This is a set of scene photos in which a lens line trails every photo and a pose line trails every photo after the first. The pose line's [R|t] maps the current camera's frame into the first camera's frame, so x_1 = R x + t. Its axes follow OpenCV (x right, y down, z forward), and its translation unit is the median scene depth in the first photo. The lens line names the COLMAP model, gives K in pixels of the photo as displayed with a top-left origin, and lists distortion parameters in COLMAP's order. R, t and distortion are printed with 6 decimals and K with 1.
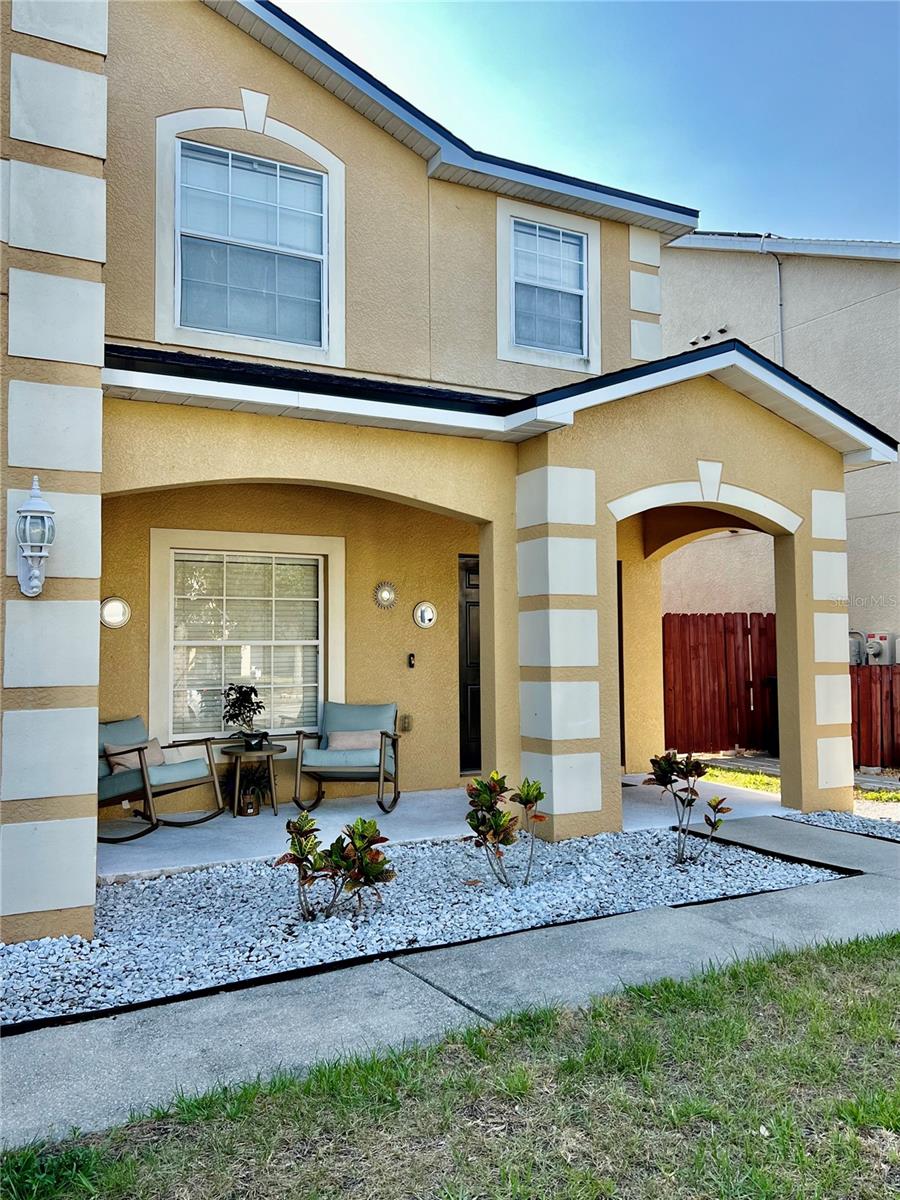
lens RADIAL K [[979.2, 0, 450.0], [0, 979.2, 600.0], [0, 0, 1]] dist [0.083592, -0.149383]
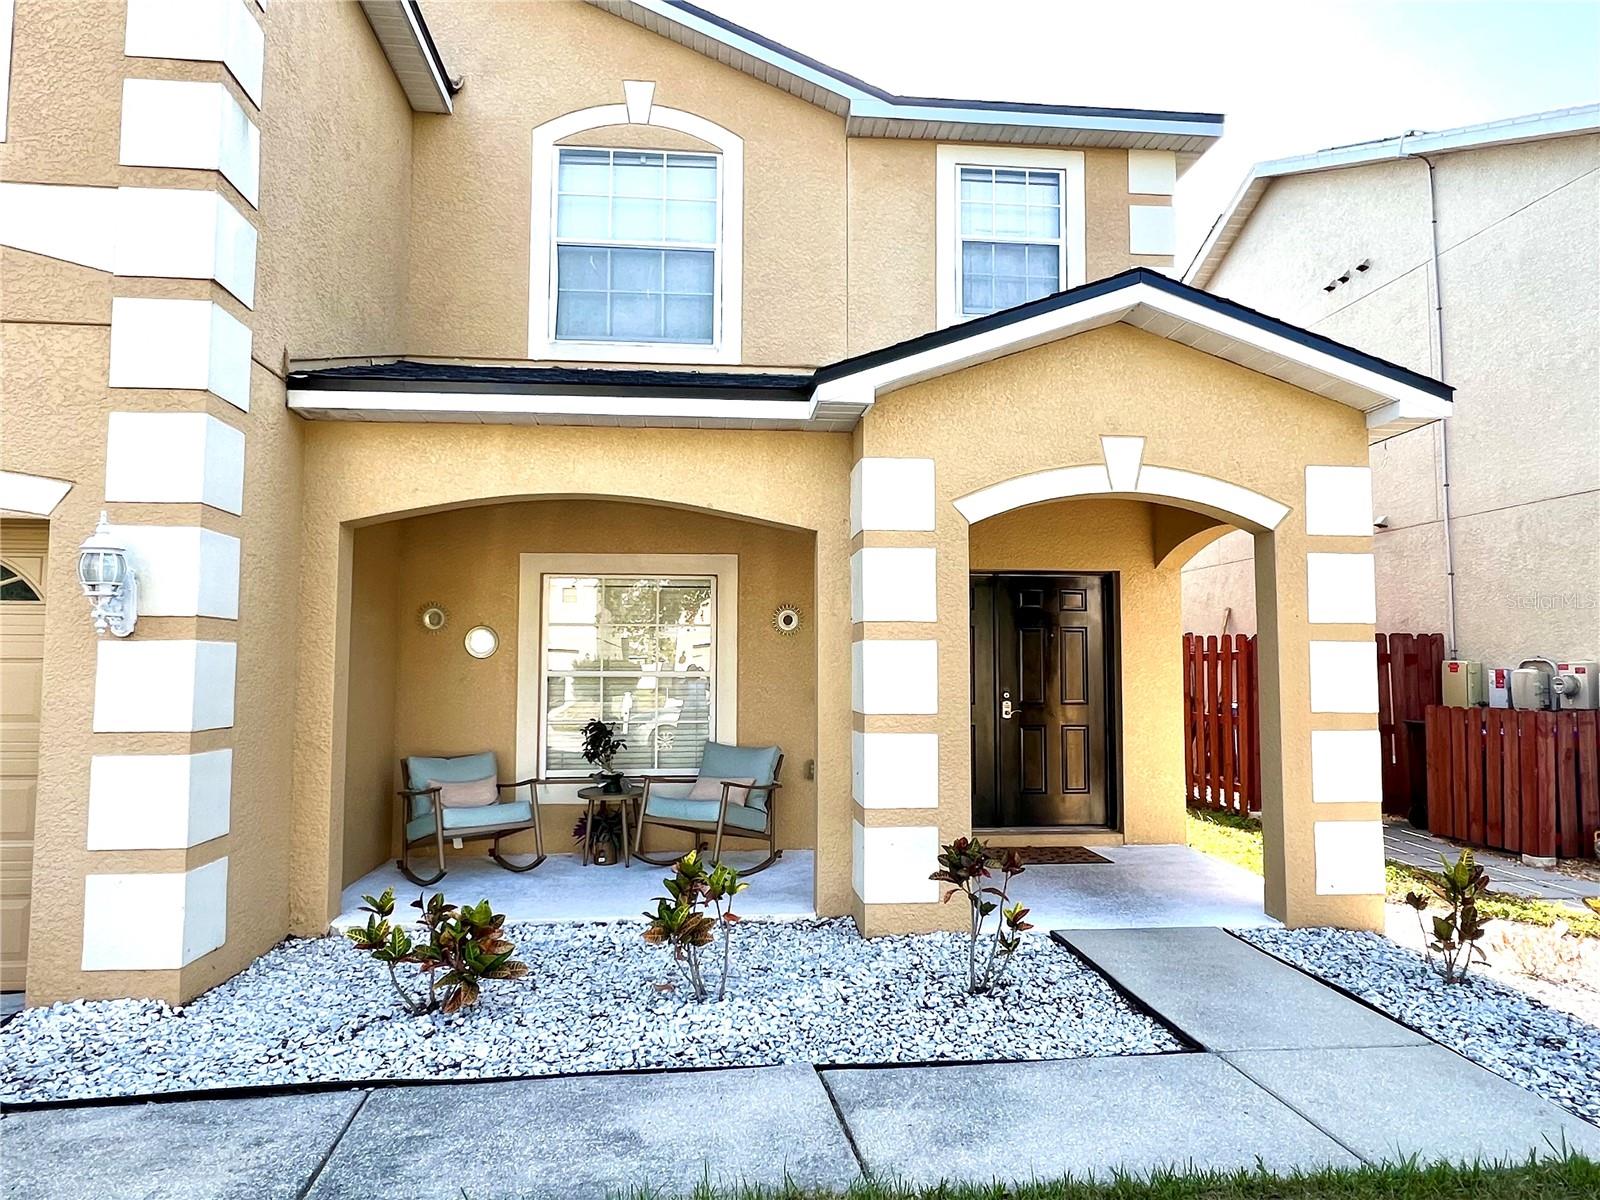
lens RADIAL K [[1000.6, 0, 794.1], [0, 1000.6, 600.0], [0, 0, 1]] dist [-0.000456, 0.001215]
pose [[0.921162, -0.016252, -0.388840, 0.303278], [0.010876, 0.999812, -0.016023, -0.008850], [0.389028, 0.010531, 0.921166, 0.200732]]
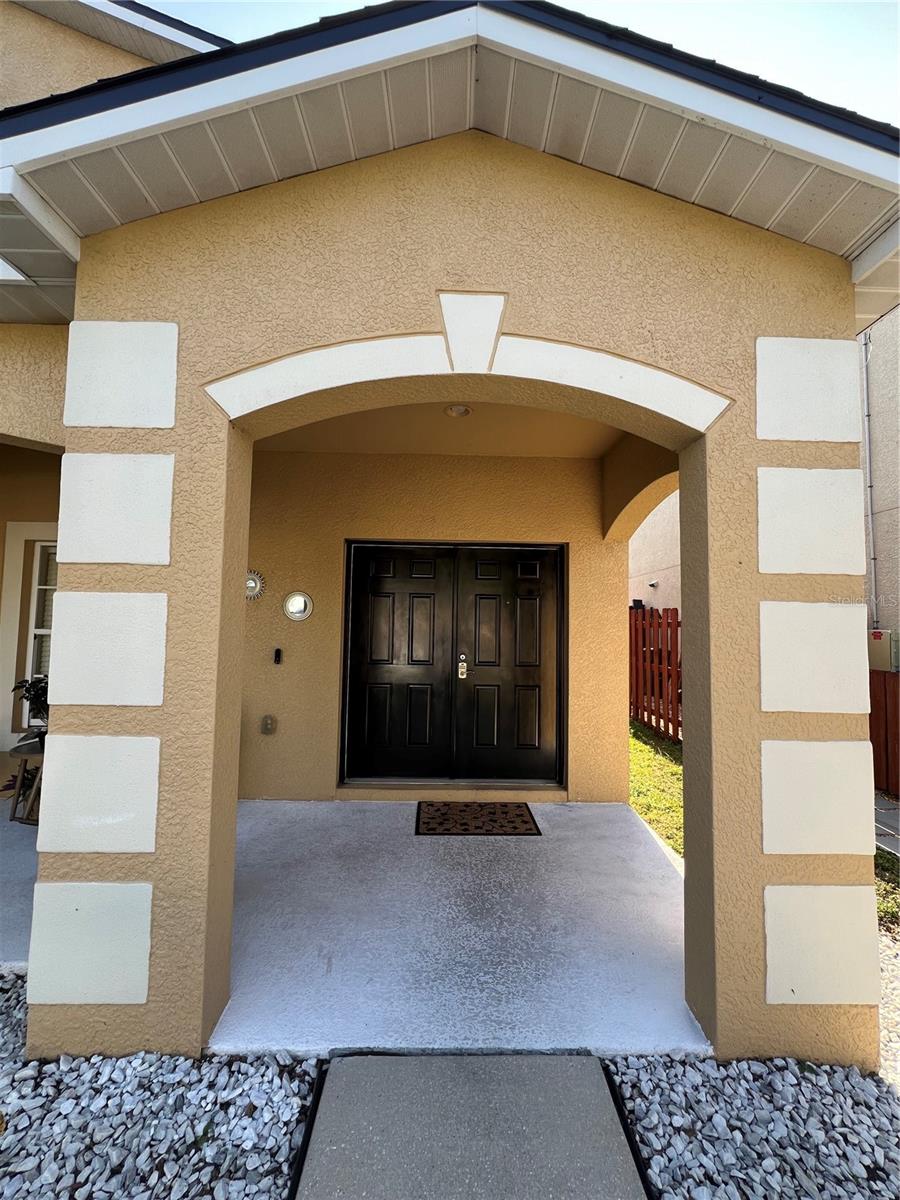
lens RADIAL K [[484.2, 0, 453.5], [0, 484.2, 598.4], [0, 0, 1]] dist [-0.002251, 0.001033]
pose [[0.890052, -0.005563, -0.455825, 0.339213], [0.001635, 0.999958, -0.009012, 0.013132], [0.455856, 0.007276, 0.890024, 0.726018]]
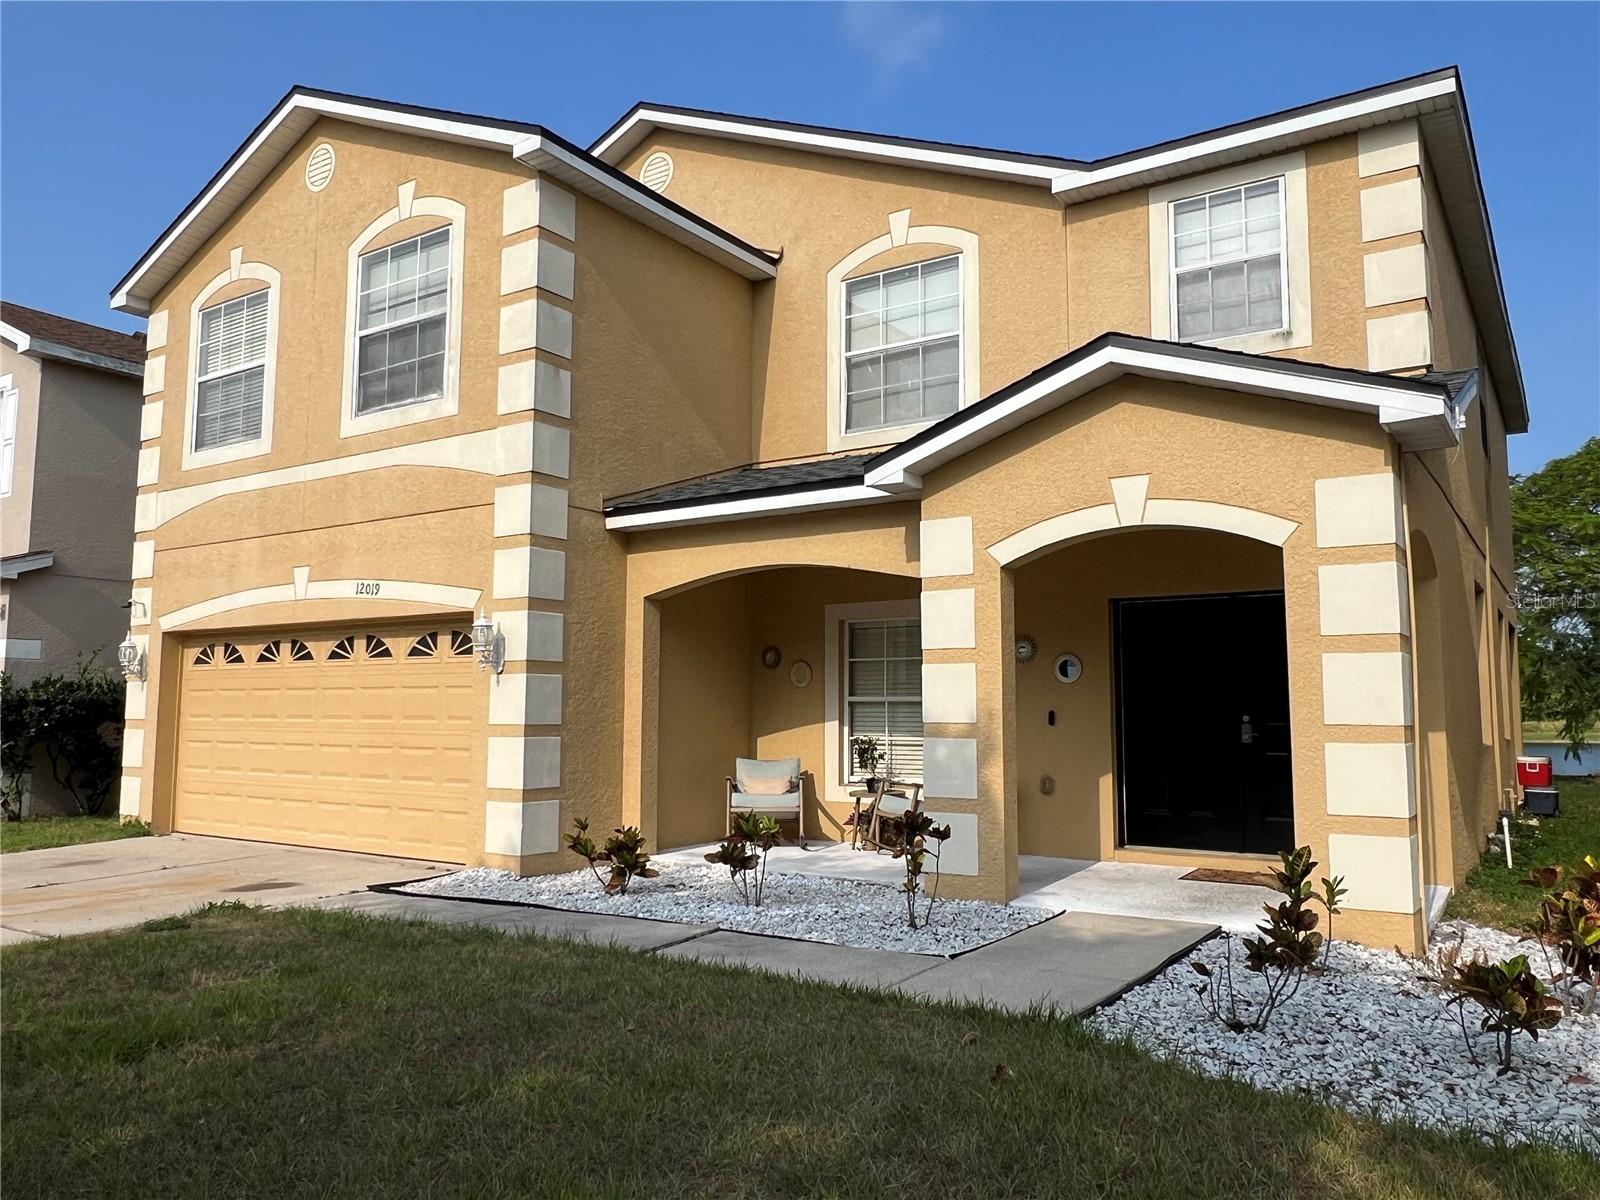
lens RADIAL K [[1168.7, 0, 800.0], [0, 1168.7, 600.0], [0, 0, 1]] dist [0.002901, -0.000516]
pose [[0.470866, -0.077876, -0.878761, 0.915380], [0.039932, 0.996957, -0.066954, 0.015558], [0.881300, -0.003564, 0.472543, 0.273668]]
